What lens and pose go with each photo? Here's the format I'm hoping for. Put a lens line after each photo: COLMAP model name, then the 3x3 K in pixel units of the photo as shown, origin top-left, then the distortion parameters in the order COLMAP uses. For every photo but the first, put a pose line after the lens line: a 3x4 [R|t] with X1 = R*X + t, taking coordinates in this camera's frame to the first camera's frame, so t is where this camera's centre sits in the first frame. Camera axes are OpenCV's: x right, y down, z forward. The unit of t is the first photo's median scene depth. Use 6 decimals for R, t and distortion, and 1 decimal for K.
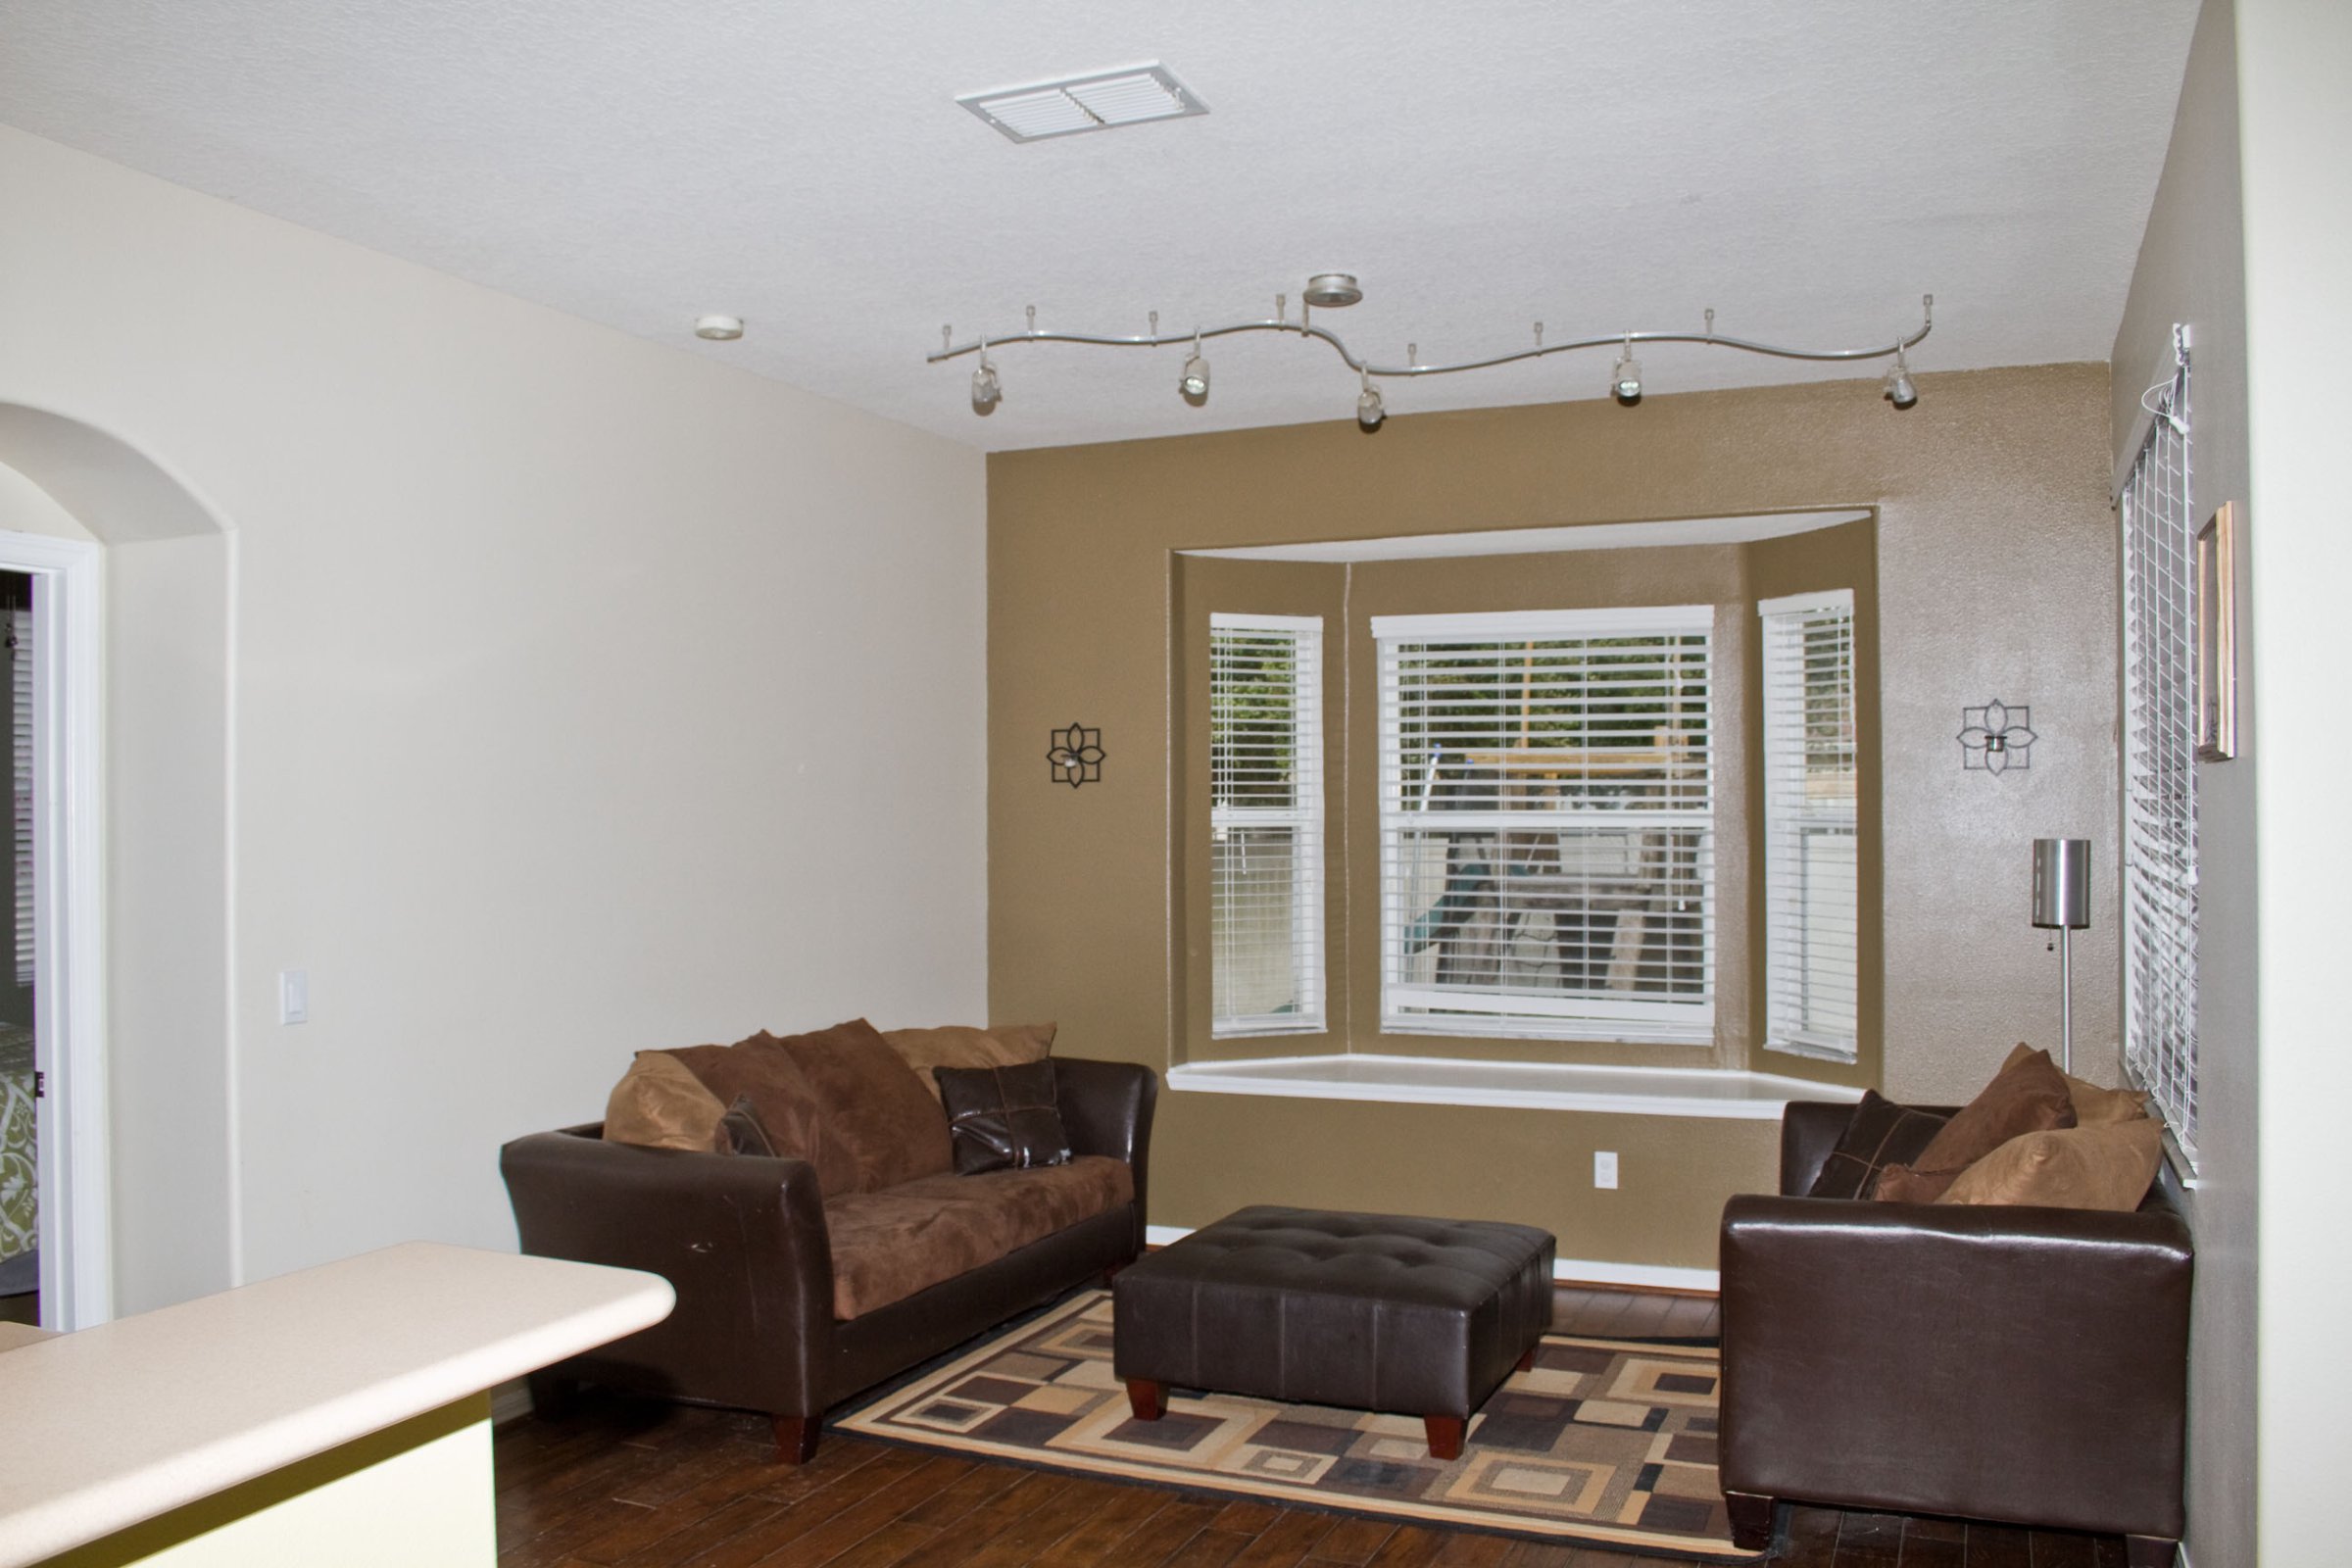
lens RADIAL K [[1946.1, 0, 1228.6], [0, 1946.1, 797.3], [0, 0, 1]] dist [-0.159960, 0.114159]
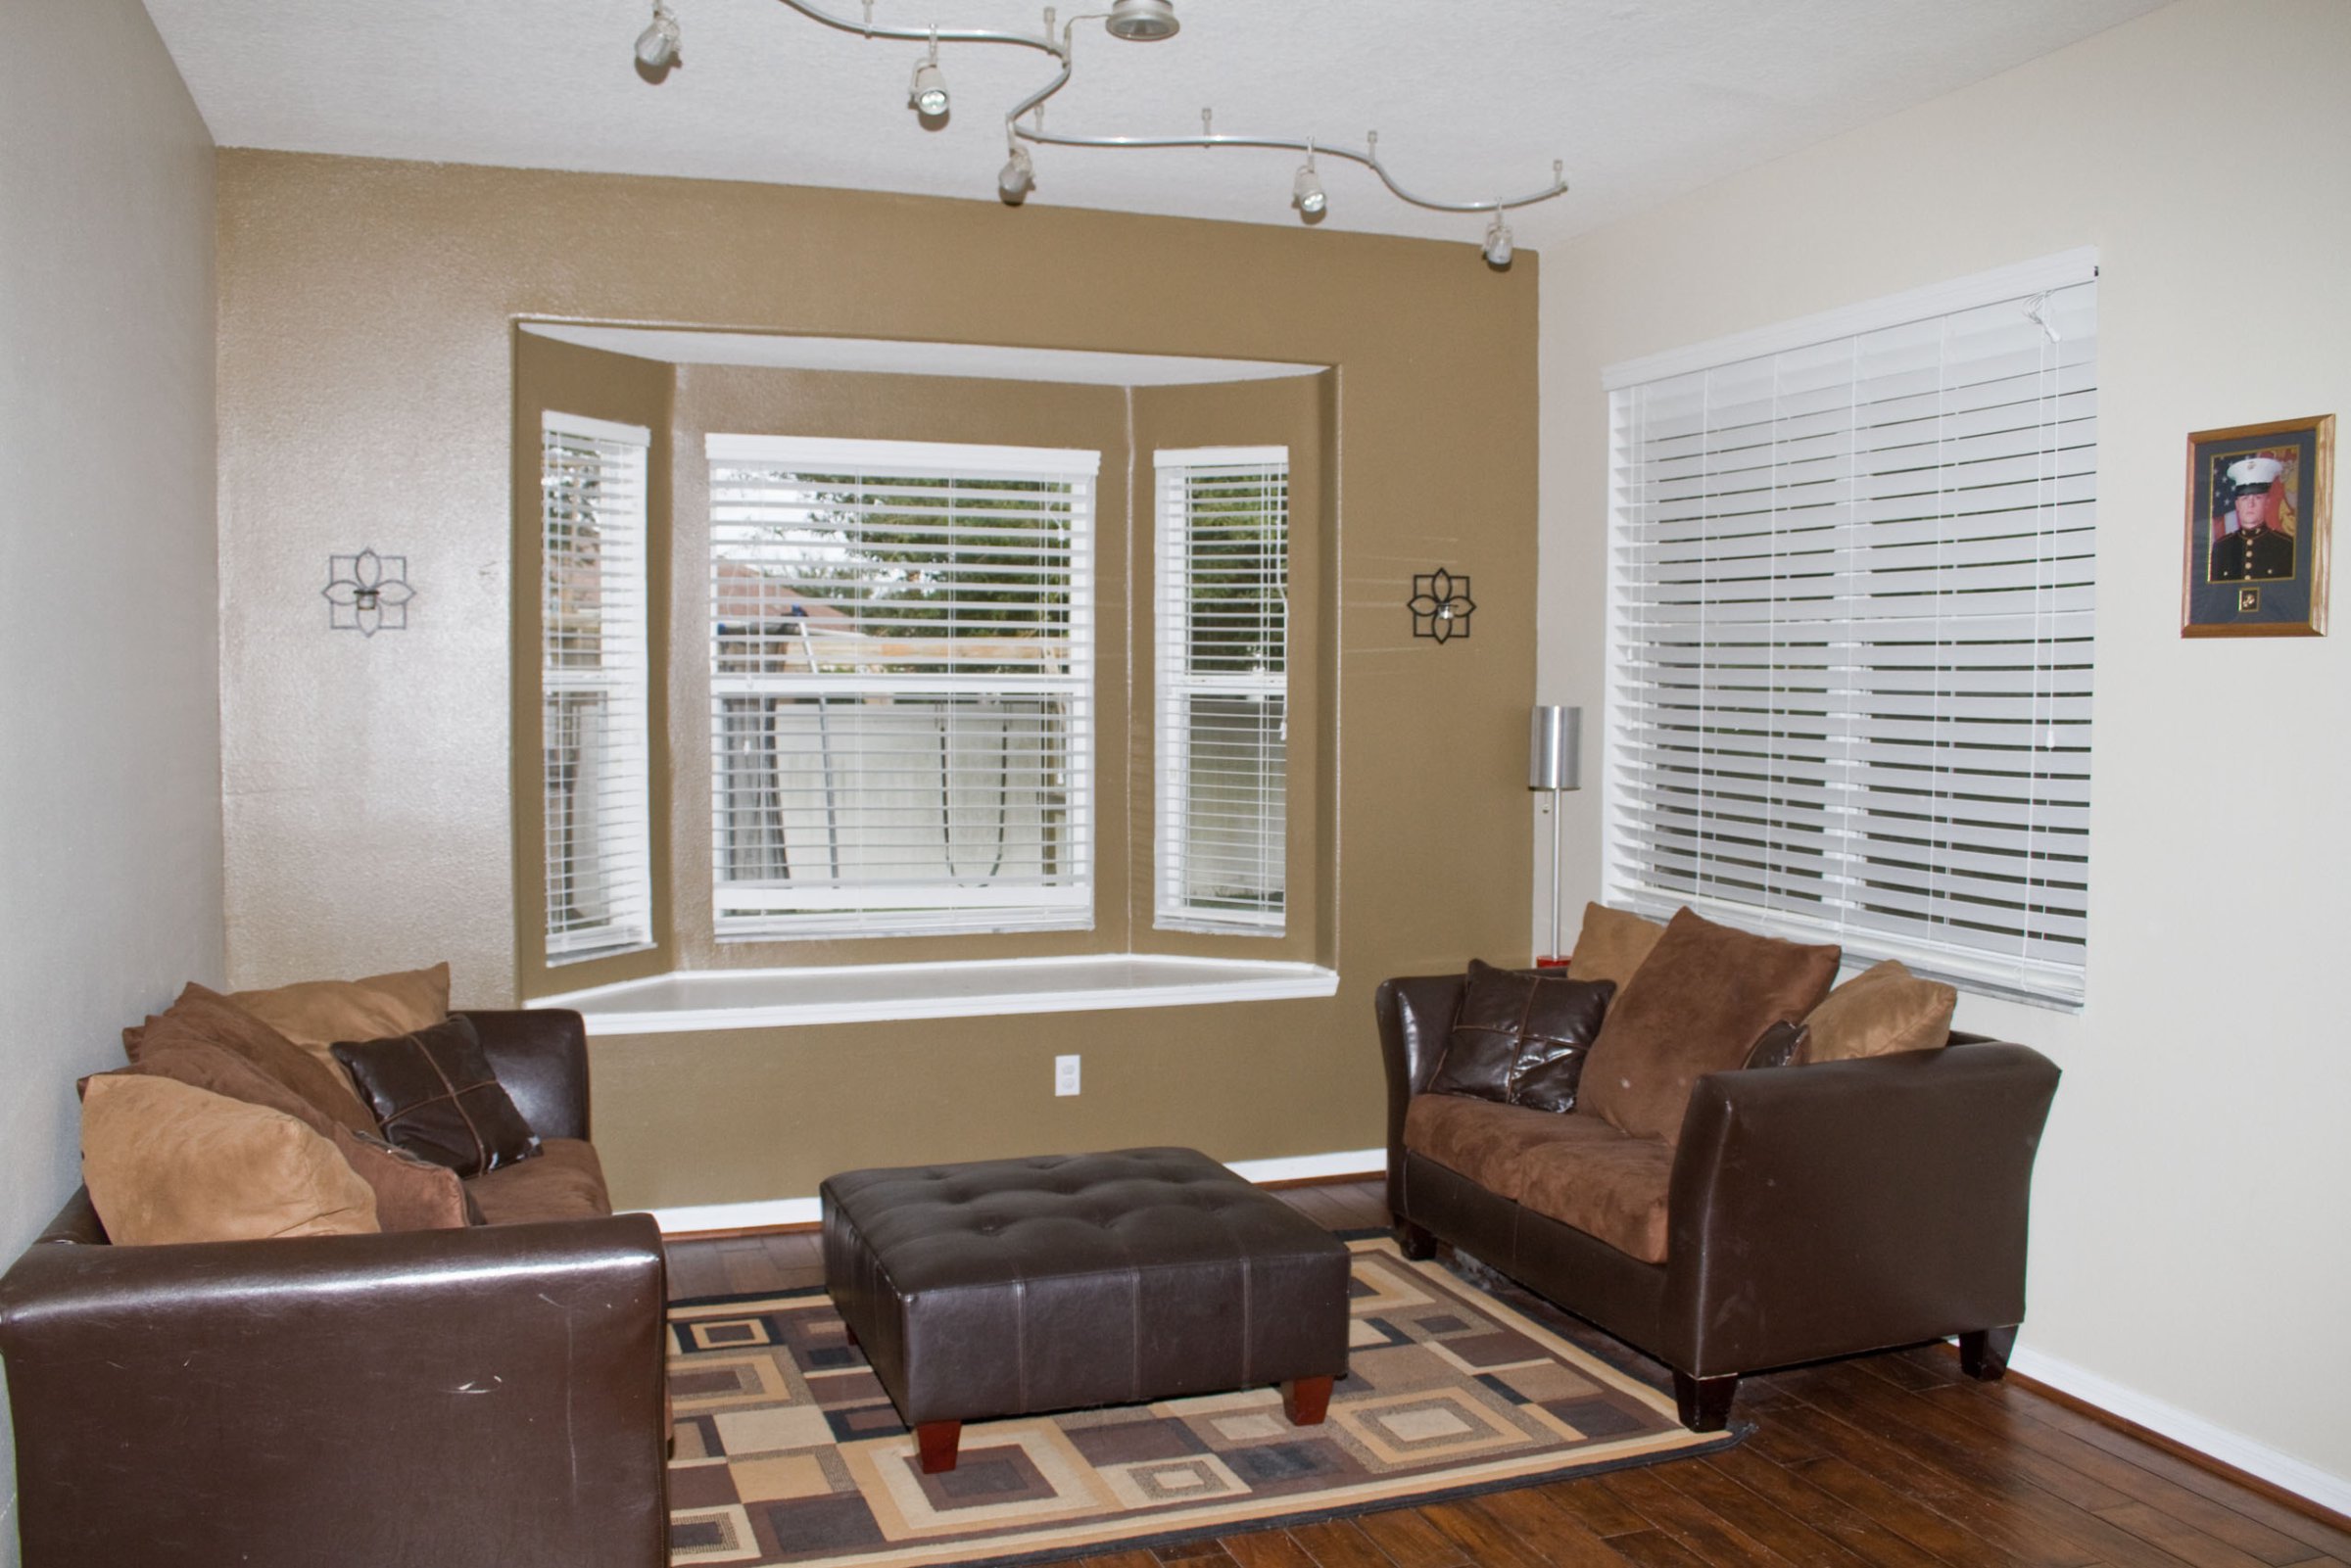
lens RADIAL K [[1945.1, 0, 1228.1], [0, 1945.1, 797.3], [0, 0, 1]] dist [-0.159960, 0.114159]
pose [[0.729274, -0.036151, 0.683266, -0.478066], [-0.013434, 0.997654, 0.067124, 0.003076], [-0.684089, -0.058131, 0.727078, 0.389704]]
